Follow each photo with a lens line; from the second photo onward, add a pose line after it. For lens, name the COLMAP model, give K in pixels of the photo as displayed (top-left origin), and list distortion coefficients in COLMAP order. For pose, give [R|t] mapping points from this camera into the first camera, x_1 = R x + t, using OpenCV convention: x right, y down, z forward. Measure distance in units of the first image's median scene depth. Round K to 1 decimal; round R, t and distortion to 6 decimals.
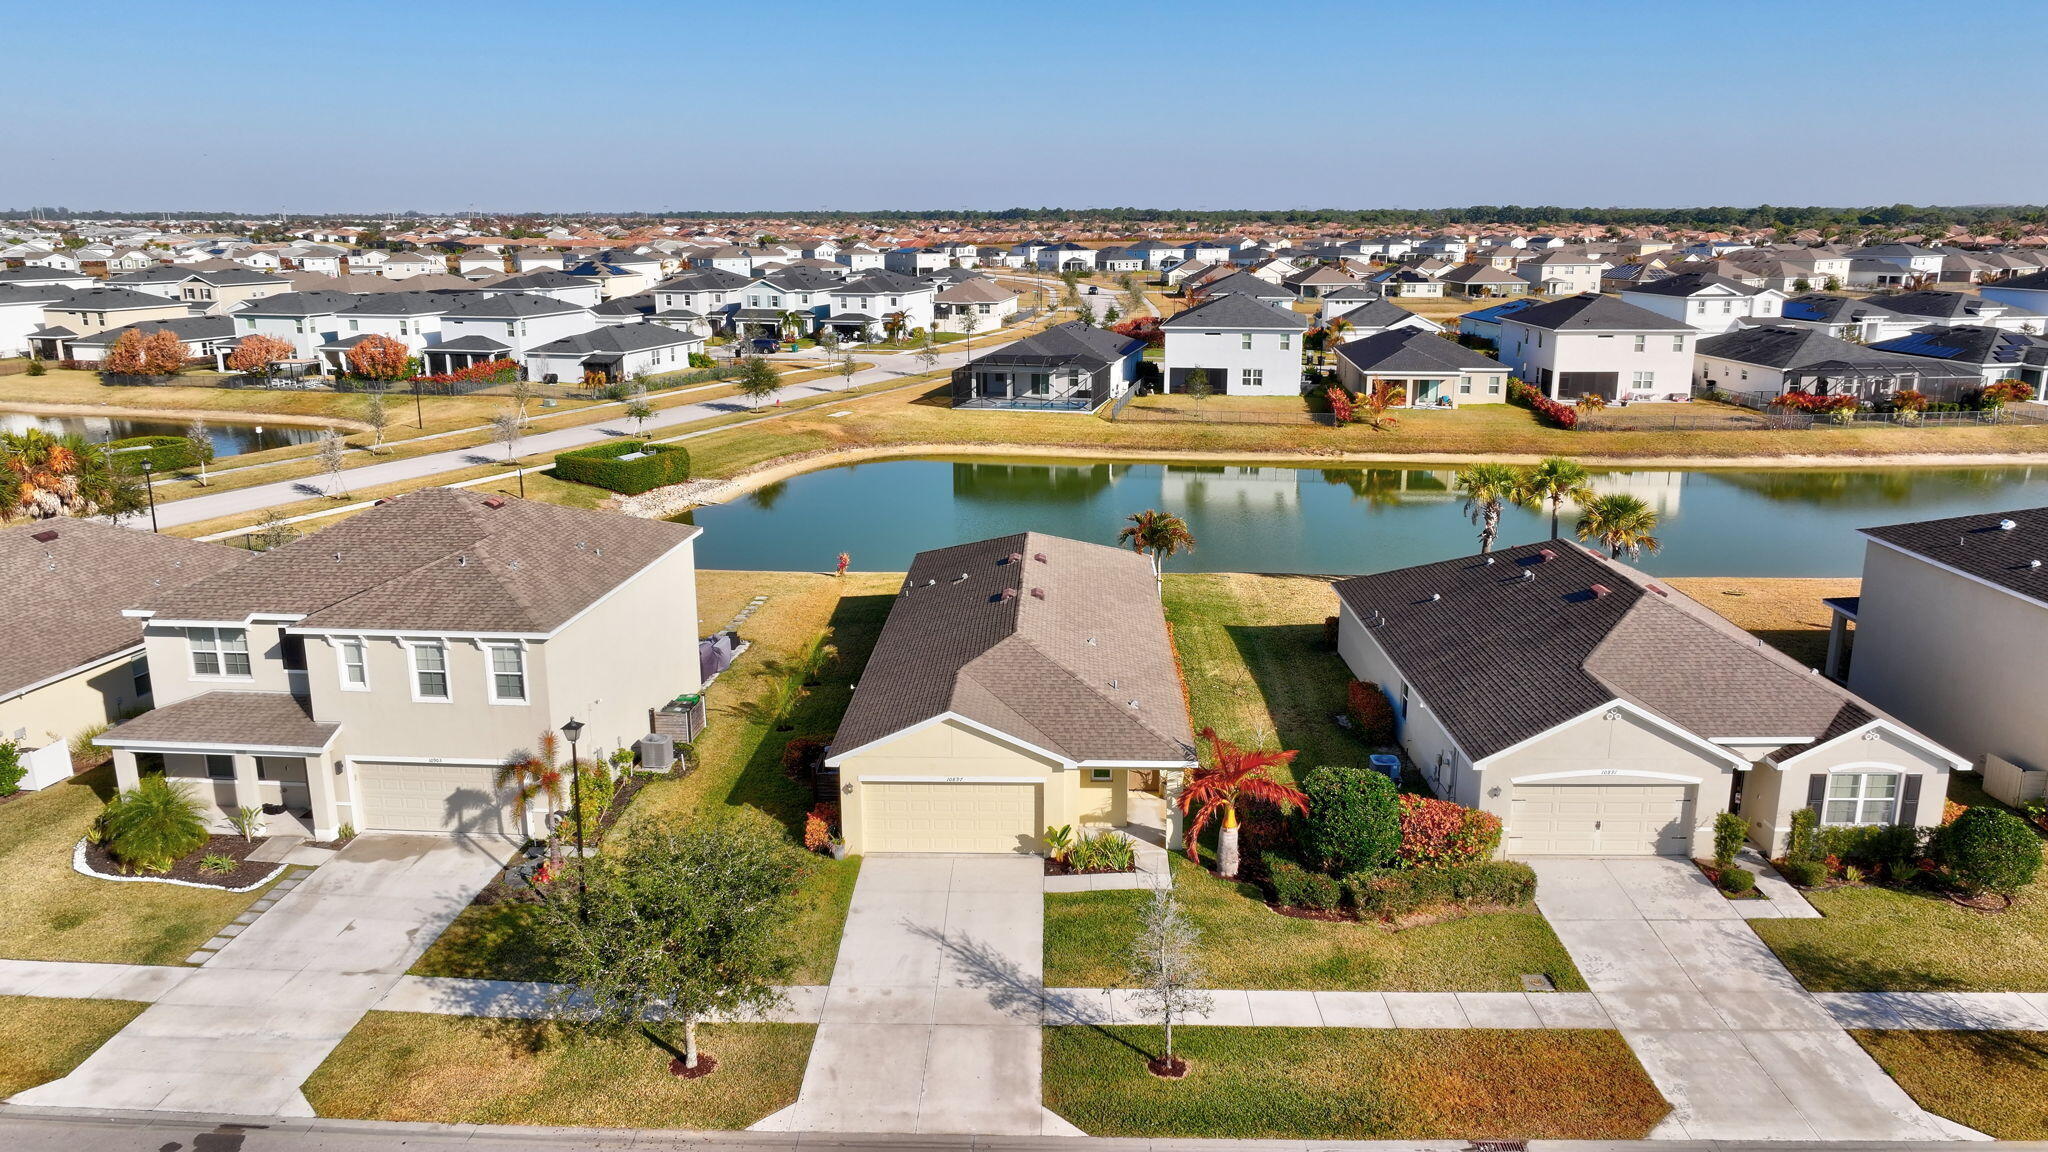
lens RADIAL K [[1438.7, 0, 1024.0], [0, 1438.7, 576.0], [0, 0, 1]] dist [0.002340, 0.001833]
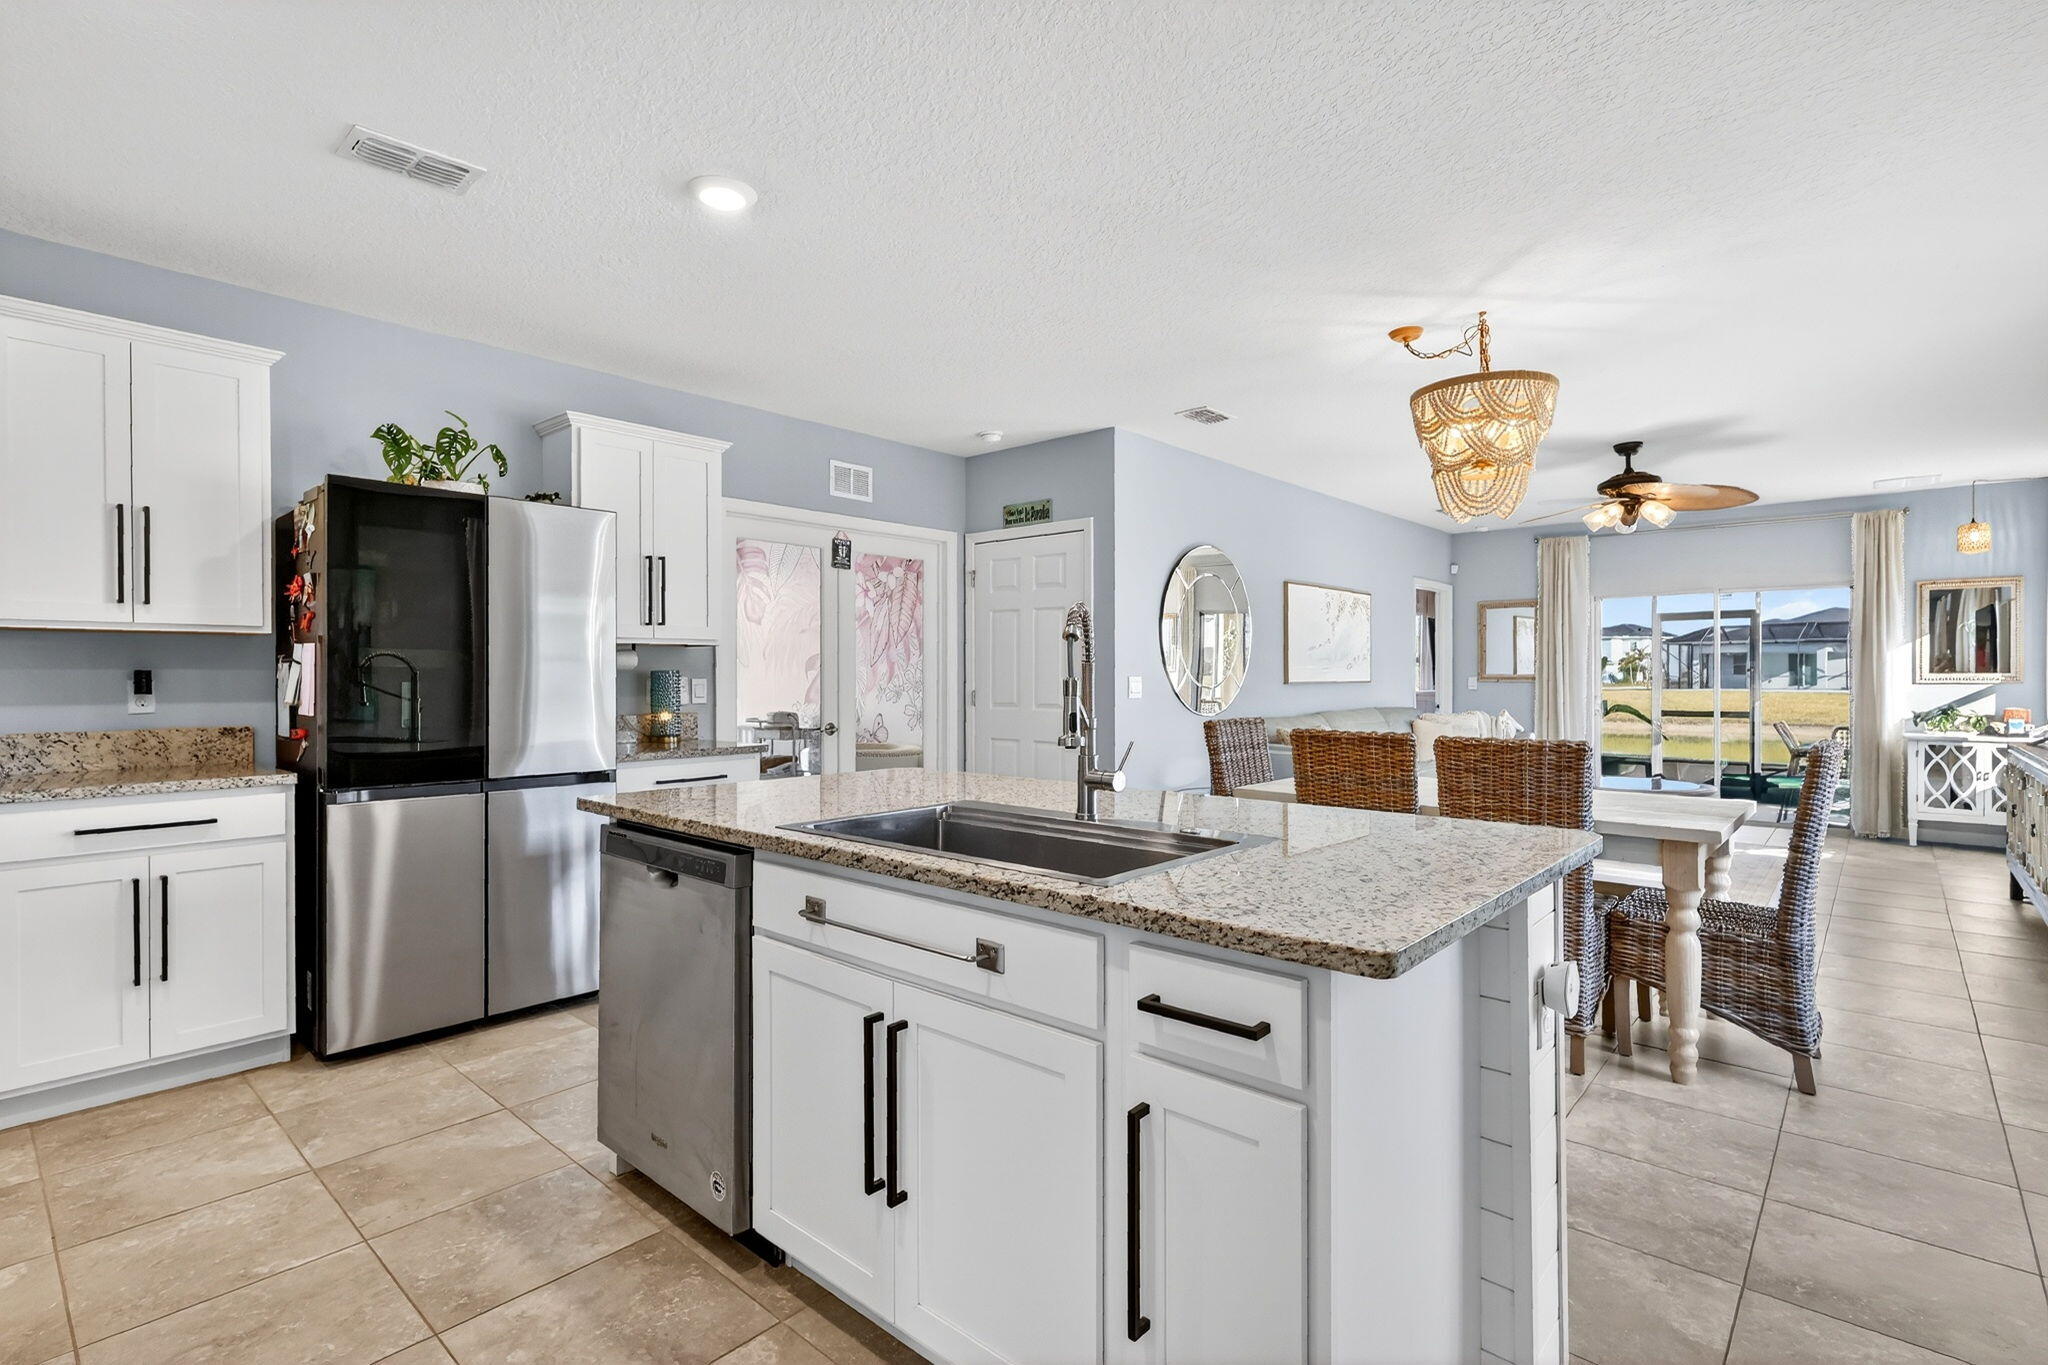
lens RADIAL K [[965.2, 0, 1024.0], [0, 965.2, 682.5], [0, 0, 1]] dist [-0.002757, 0.000342]
pose [[0.763806, 0.003597, -0.645436, 0.029153], [-0.156876, 0.971033, -0.180235, 0.031655], [0.626091, 0.238918, 0.742245, 0.427796]]
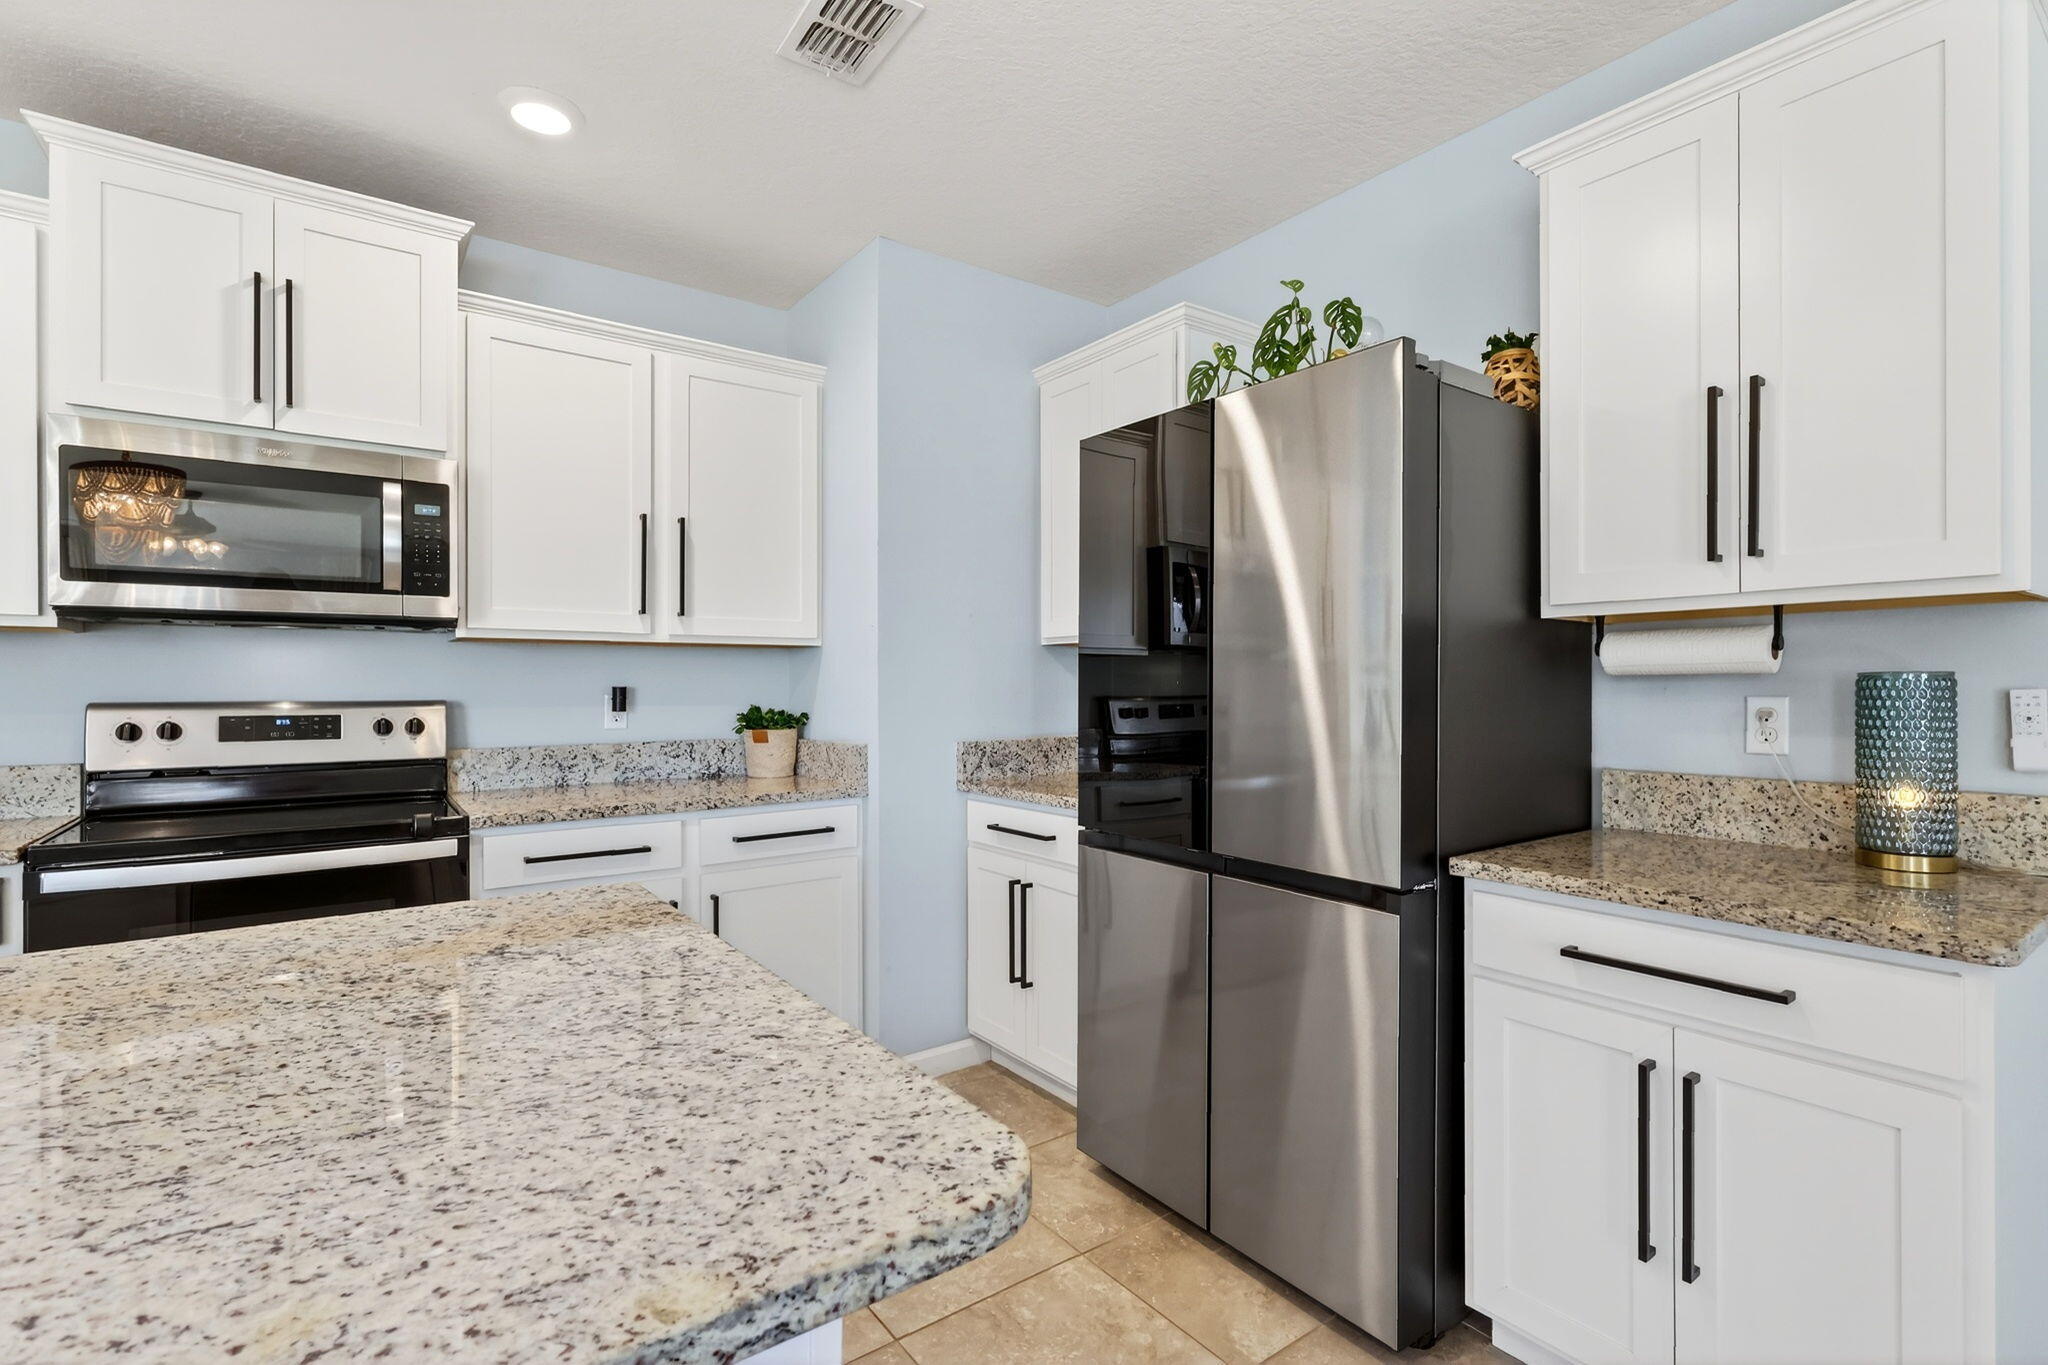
lens RADIAL K [[942.8, 0, 1024.0], [0, 942.8, 682.5], [0, 0, 1]] dist [0.000031, 0.000387]
pose [[-0.785424, -0.001252, -0.618956, 0.012748], [-0.150728, 0.970281, 0.189304, 0.026158], [0.600325, 0.241978, -0.762271, 0.449354]]
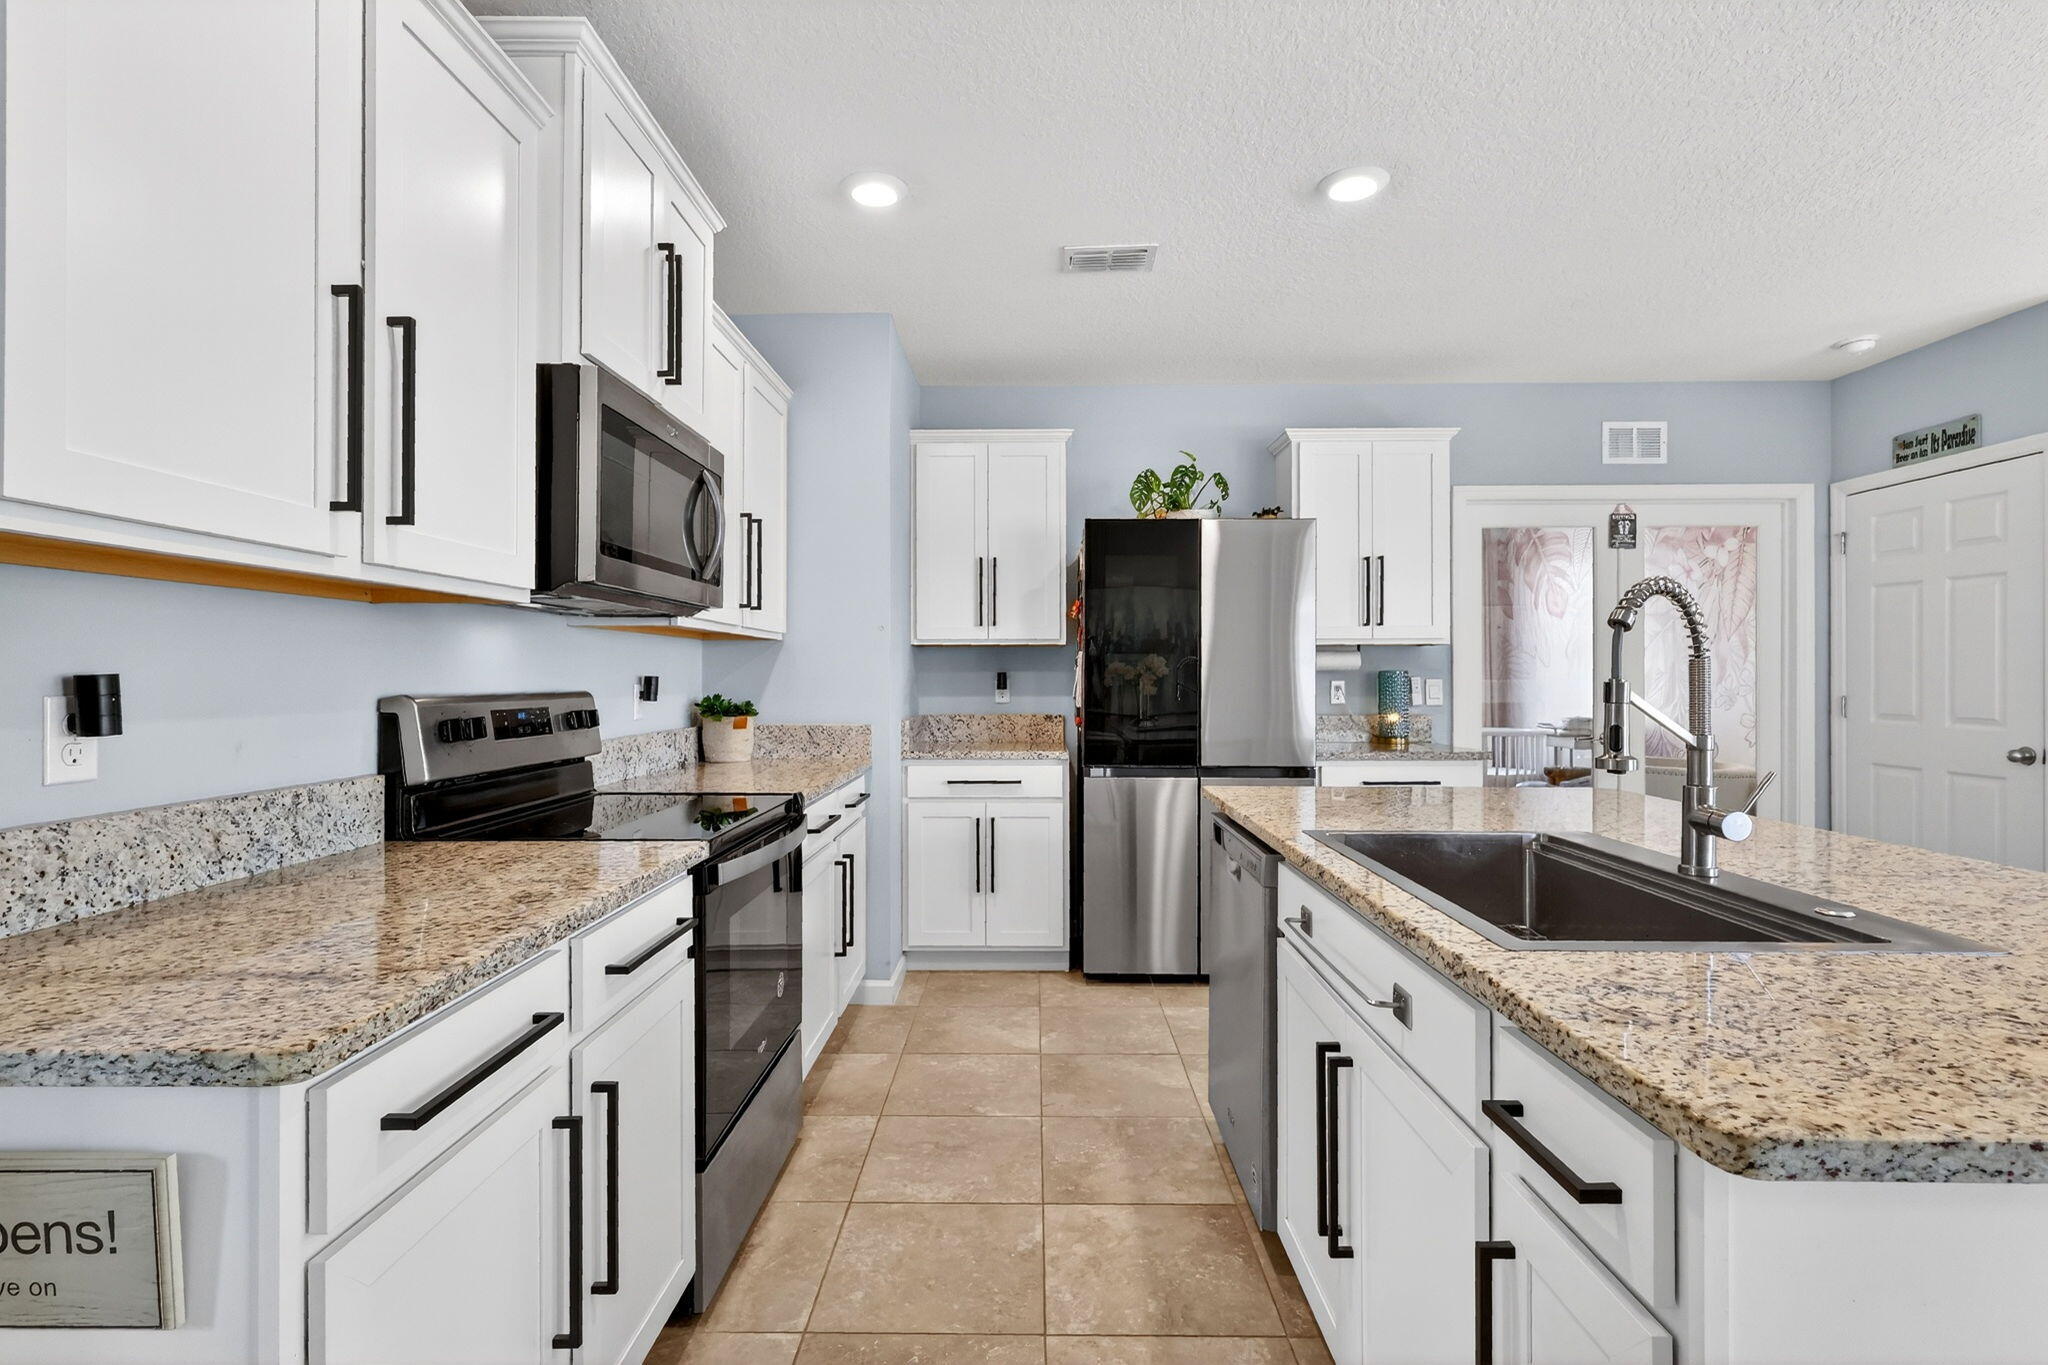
lens RADIAL K [[971.4, 0, 1016.3], [0, 971.4, 676.8], [0, 0, 1]] dist [-0.000053, 0.000575]
pose [[0.007099, -0.000137, -0.999975, 0.031428], [-0.243934, 0.969790, -0.001864, 0.030456], [0.969766, 0.243941, 0.006851, 0.432544]]
